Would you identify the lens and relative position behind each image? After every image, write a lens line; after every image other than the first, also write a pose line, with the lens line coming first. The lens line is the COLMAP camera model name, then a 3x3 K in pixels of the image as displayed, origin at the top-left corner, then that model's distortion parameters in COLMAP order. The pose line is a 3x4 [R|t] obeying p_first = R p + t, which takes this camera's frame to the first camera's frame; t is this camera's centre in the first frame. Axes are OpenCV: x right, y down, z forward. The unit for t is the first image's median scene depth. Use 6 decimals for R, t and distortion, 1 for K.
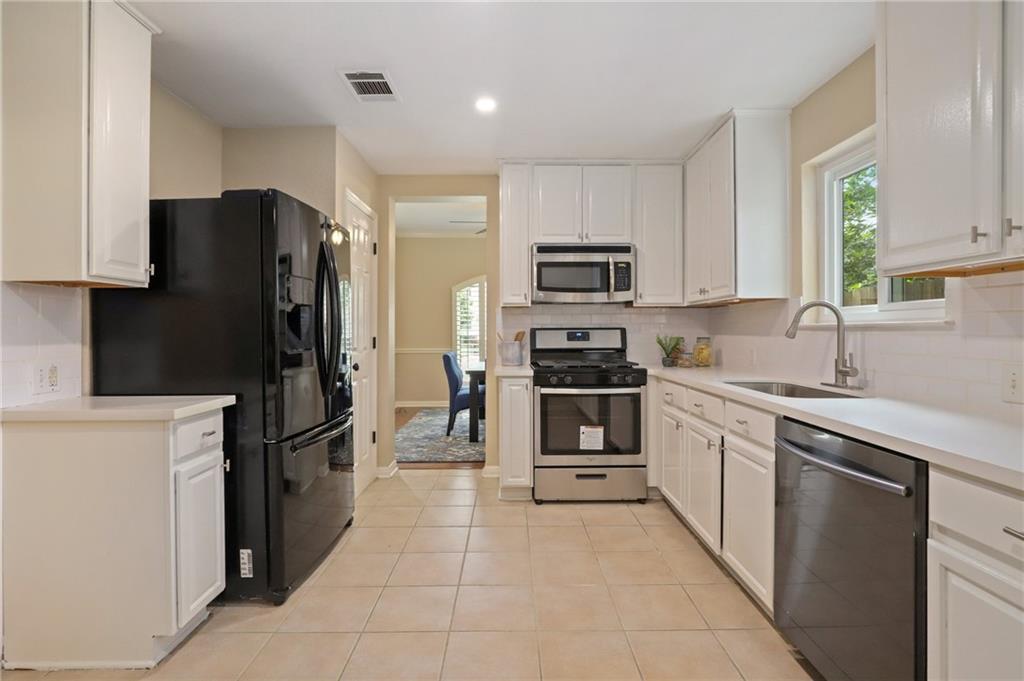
lens RADIAL K [[483.8, 0, 501.0], [0, 483.8, 331.5], [0, 0, 1]] dist [-0.016130, -0.002112]
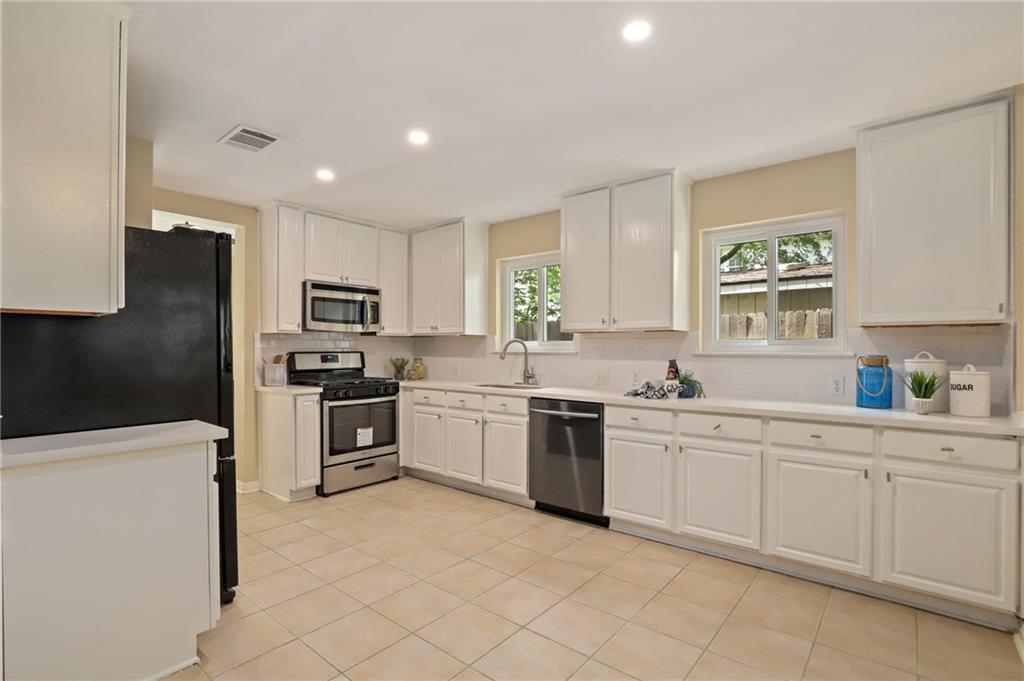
lens RADIAL K [[483.8, 0, 512.2], [0, 483.8, 347.0], [0, 0, 1]] dist [-0.016130, -0.002112]
pose [[0.641110, 0.006326, 0.767423, -0.557637], [-0.002469, 0.999978, -0.006181, -0.015242], [-0.767445, 0.002068, 0.641111, -0.141312]]
